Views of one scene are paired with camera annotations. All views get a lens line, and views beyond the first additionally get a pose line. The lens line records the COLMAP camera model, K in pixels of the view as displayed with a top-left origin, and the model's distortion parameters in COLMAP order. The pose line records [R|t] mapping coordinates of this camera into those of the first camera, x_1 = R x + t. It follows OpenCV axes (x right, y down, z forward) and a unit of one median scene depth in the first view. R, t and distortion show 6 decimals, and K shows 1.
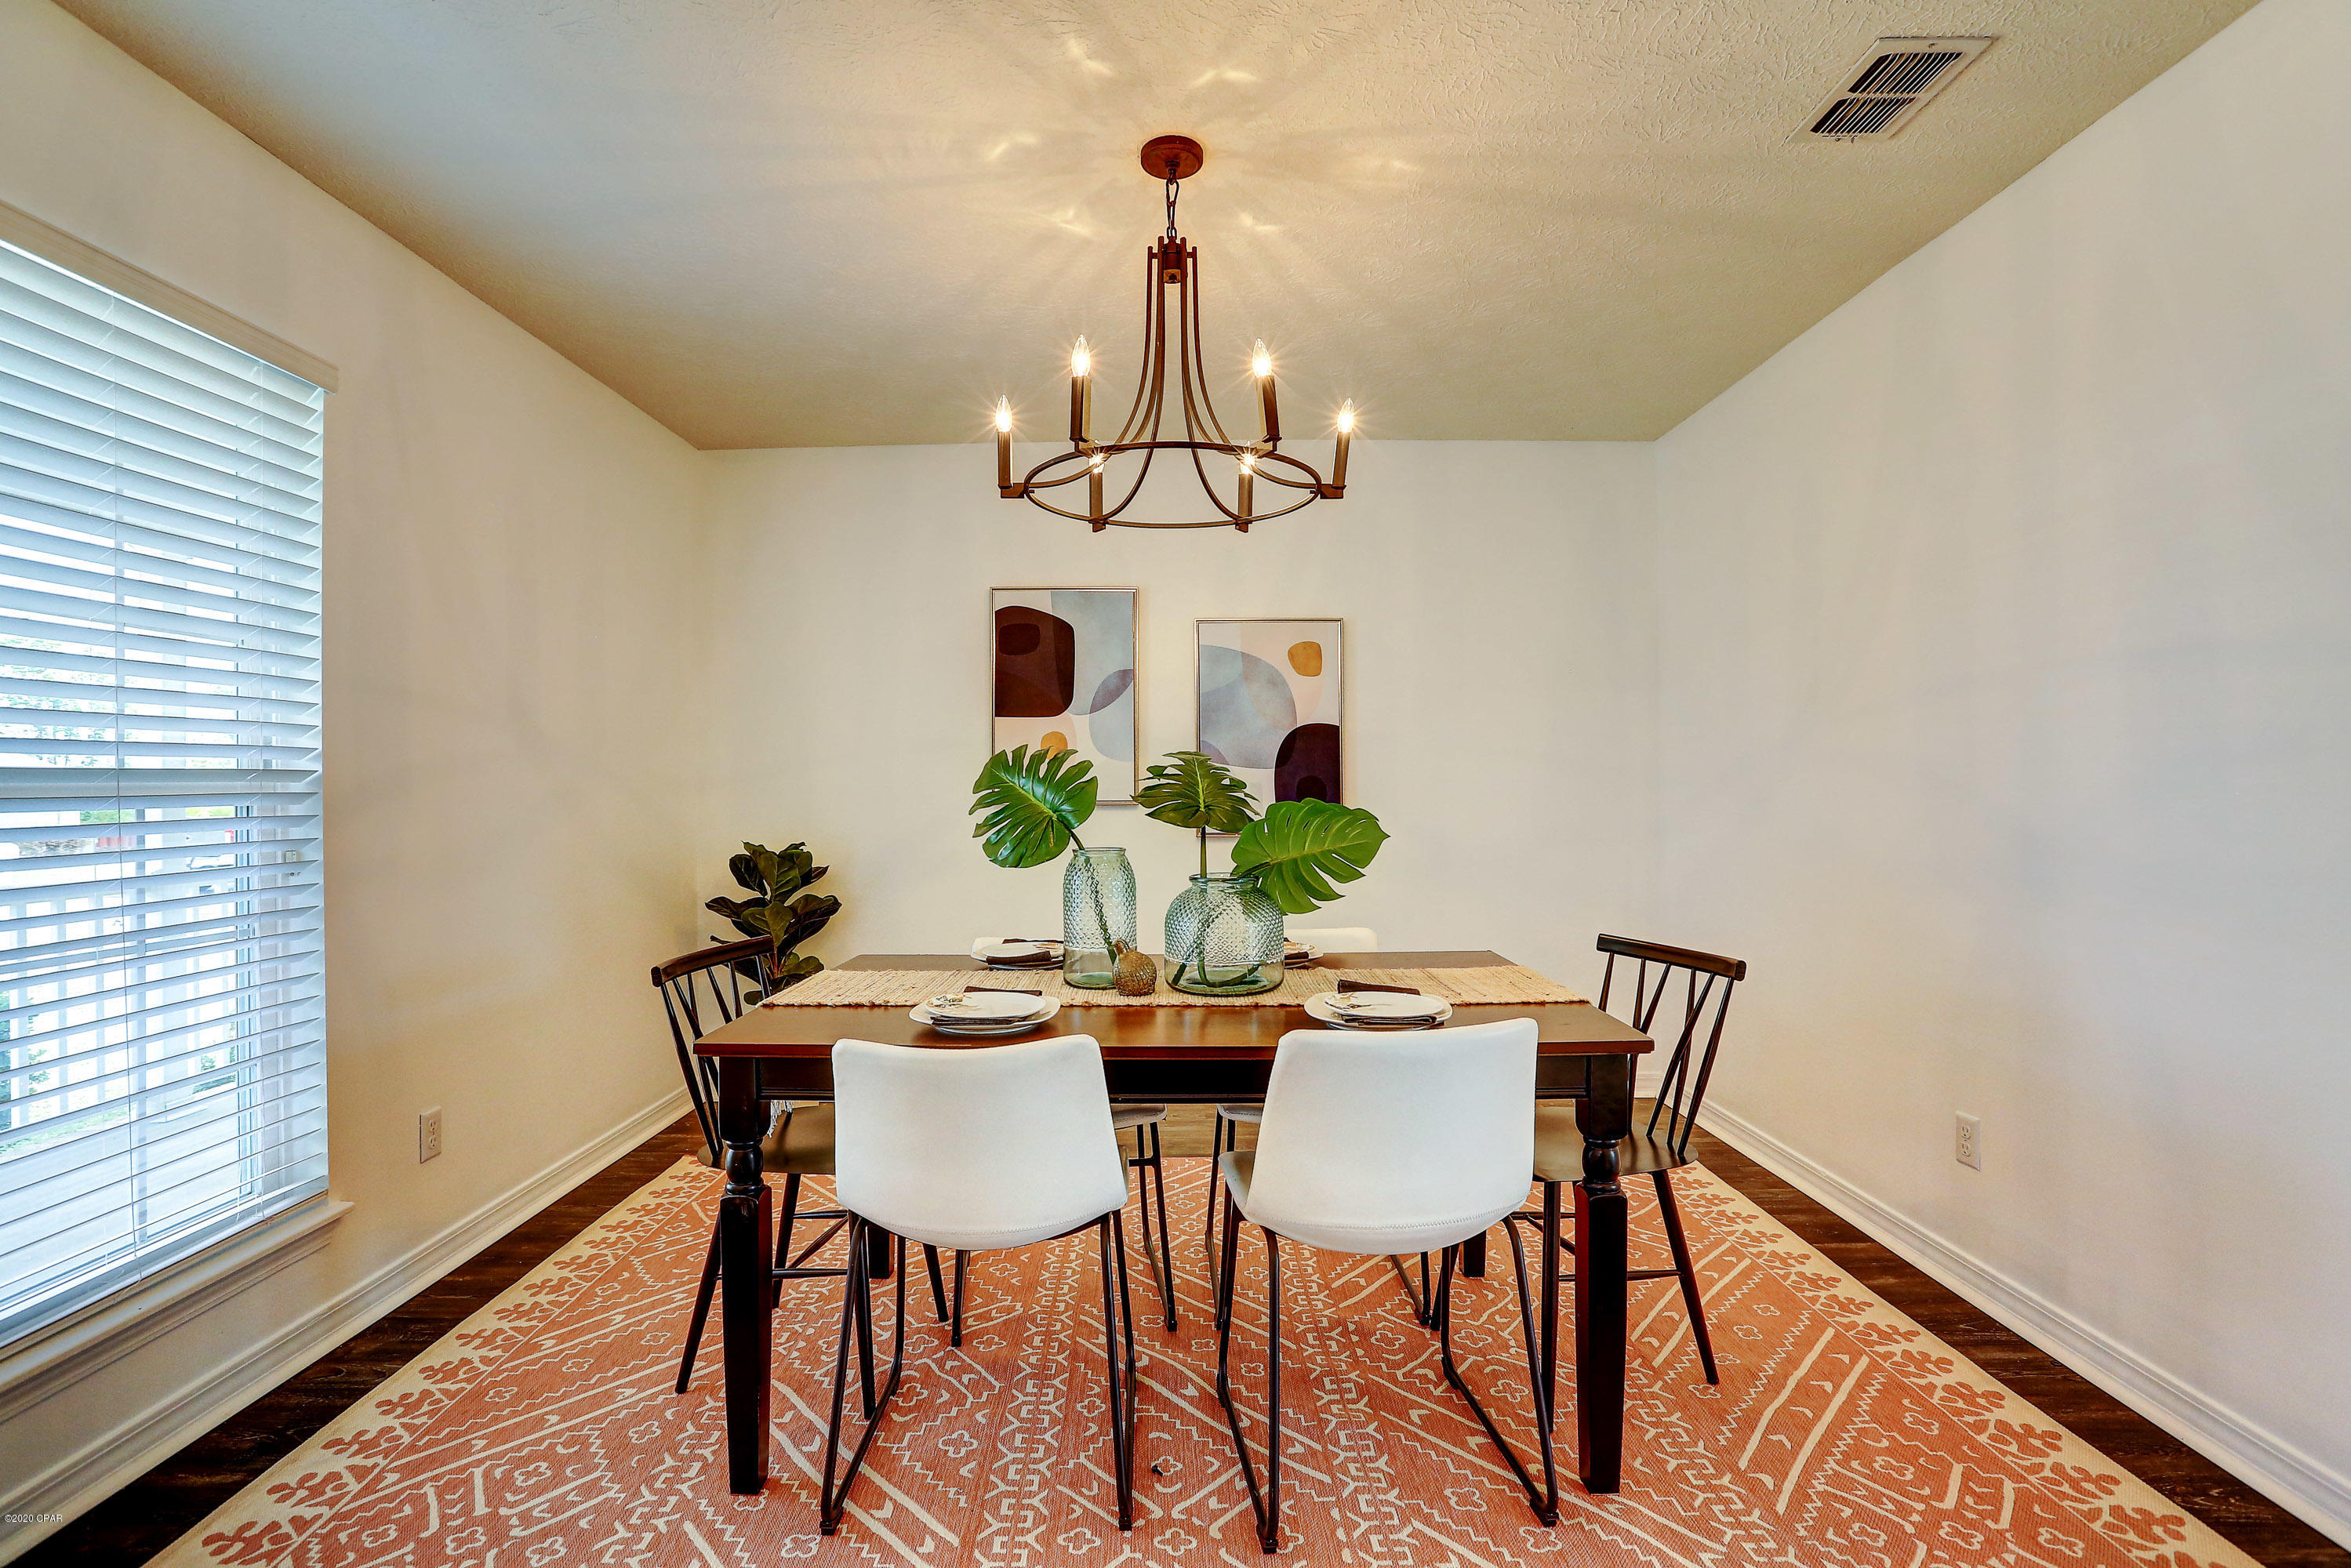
lens RADIAL K [[1087.4, 0, 1179.2], [0, 1087.4, 775.5], [0, 0, 1]] dist [-0.013726, 0.000432]
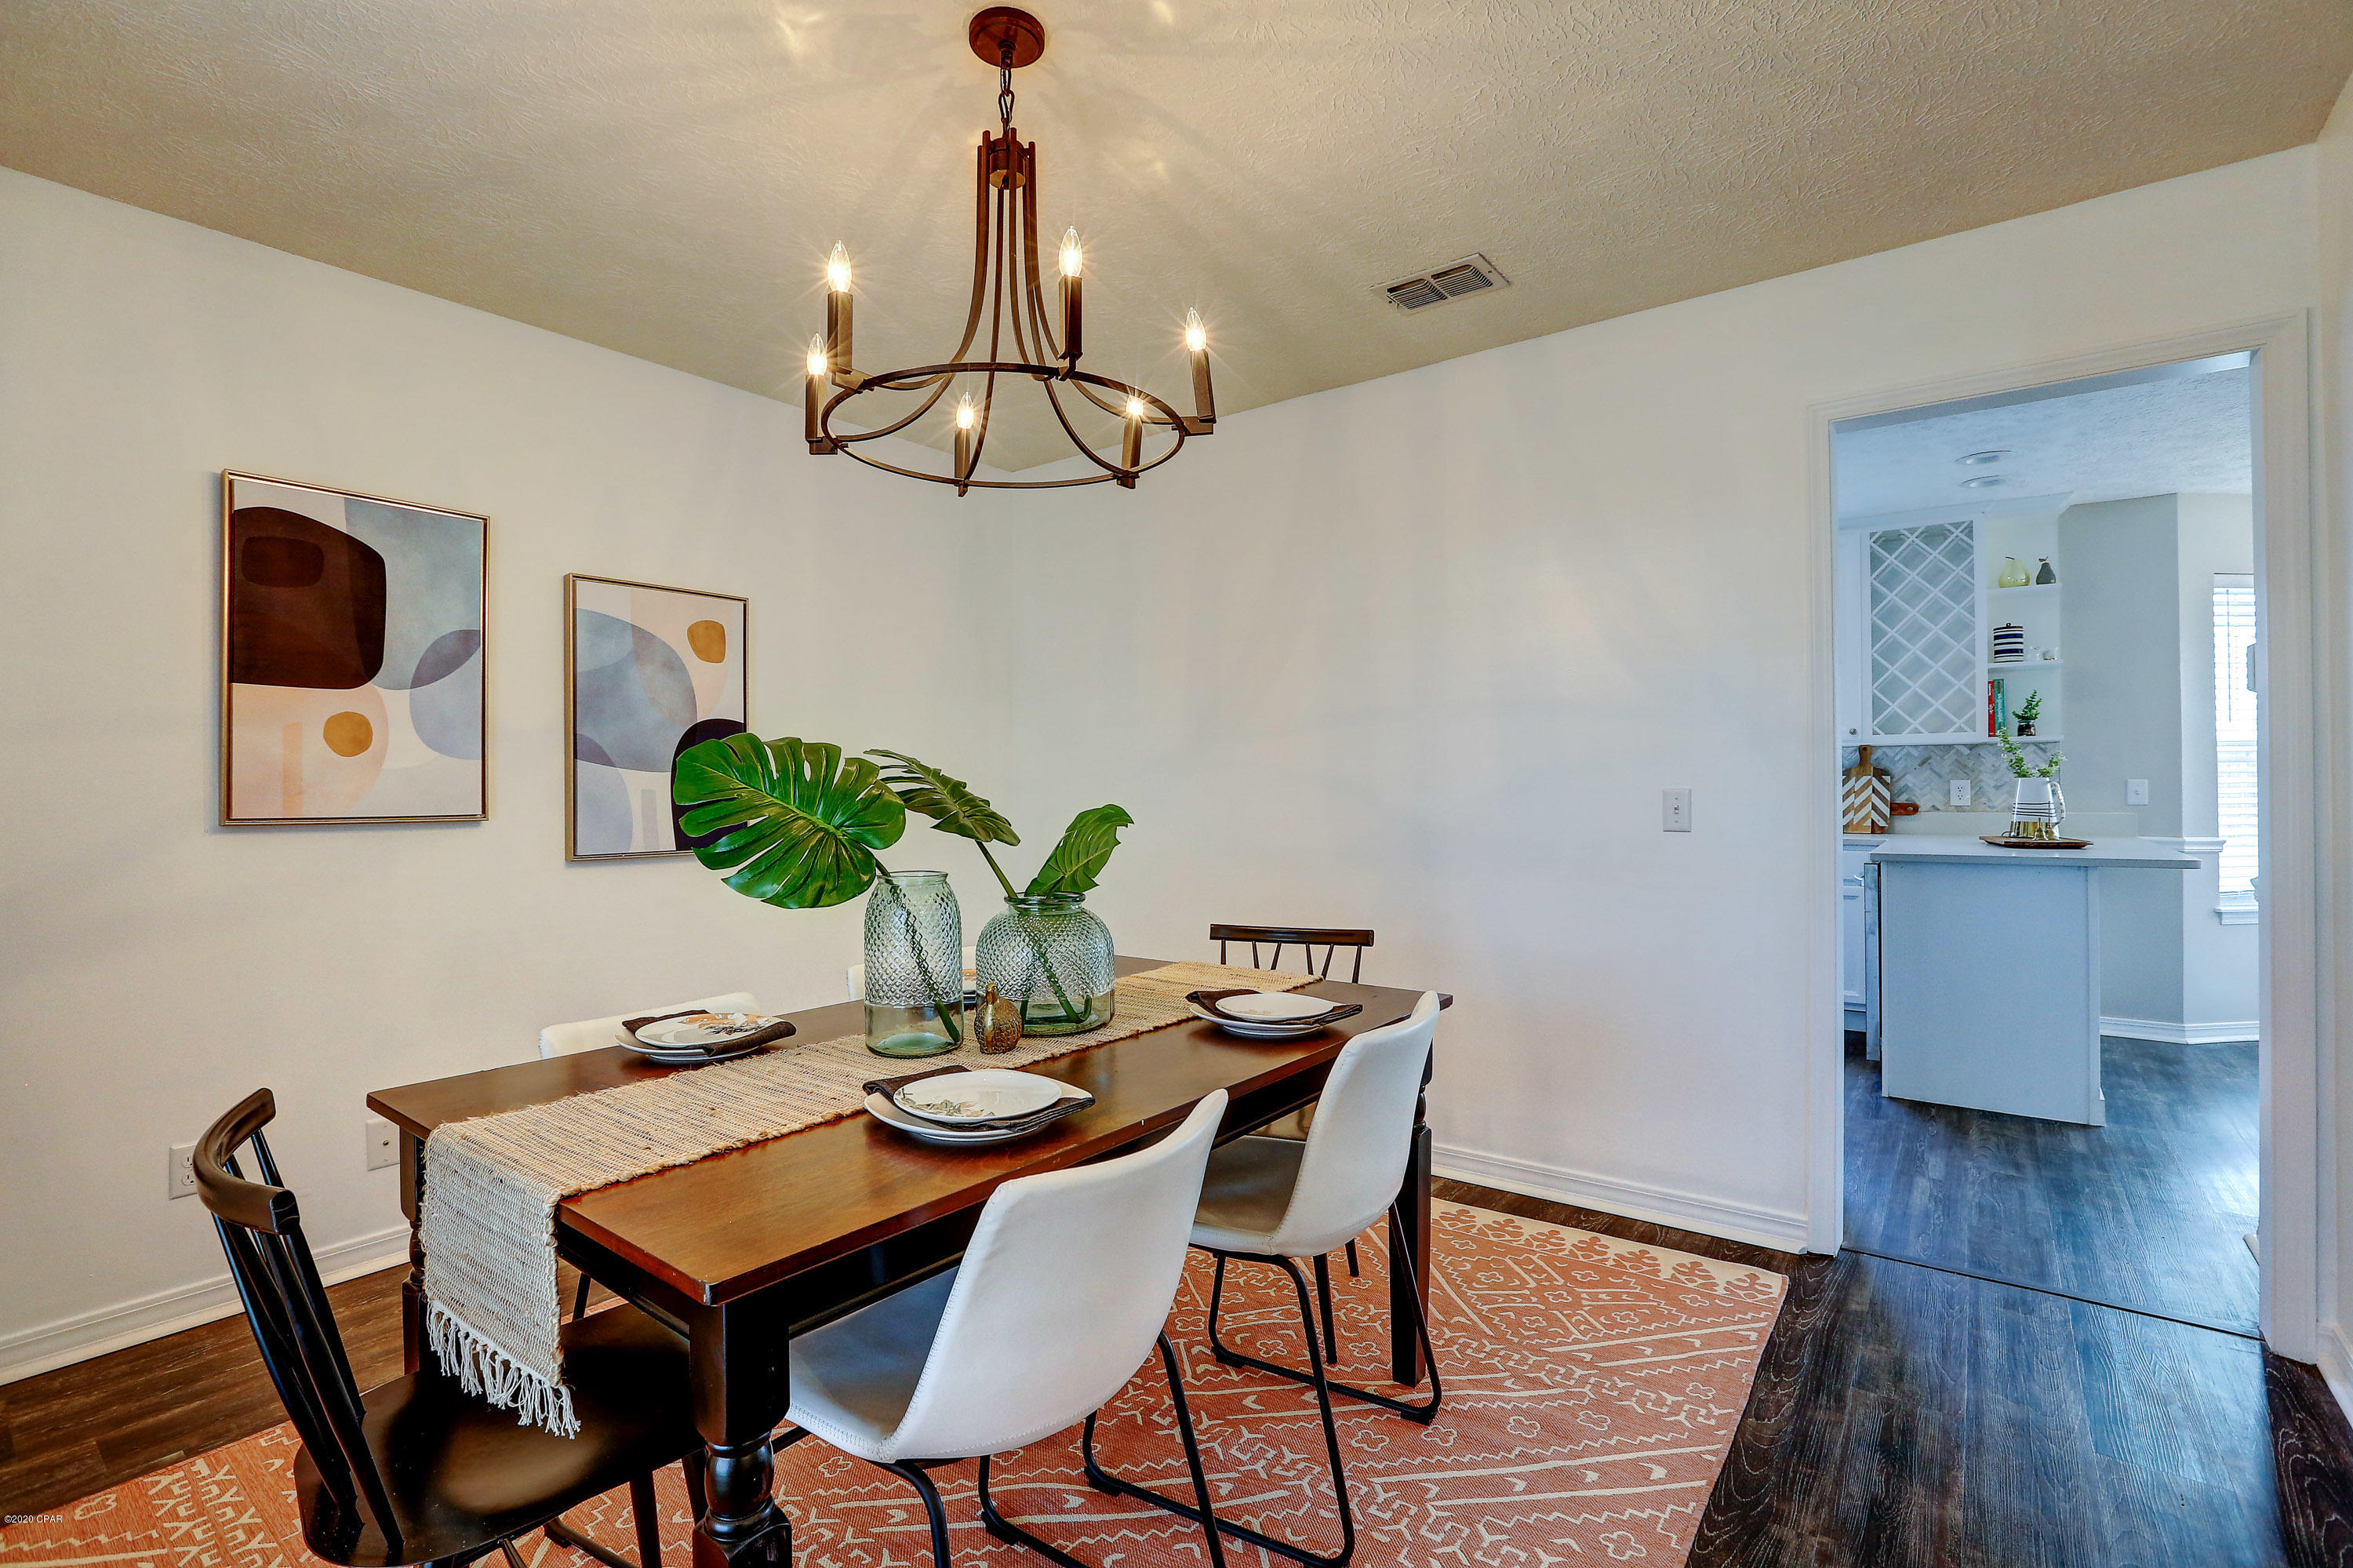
lens RADIAL K [[1072.3, 0, 1182.6], [0, 1072.3, 778.4], [0, 0, 1]] dist [-0.053631, 0.016906]
pose [[0.602818, 0.008394, 0.797834, -0.515468], [-0.001373, 0.999954, -0.009483, 0.007638], [-0.797877, 0.004621, 0.602802, 0.371930]]
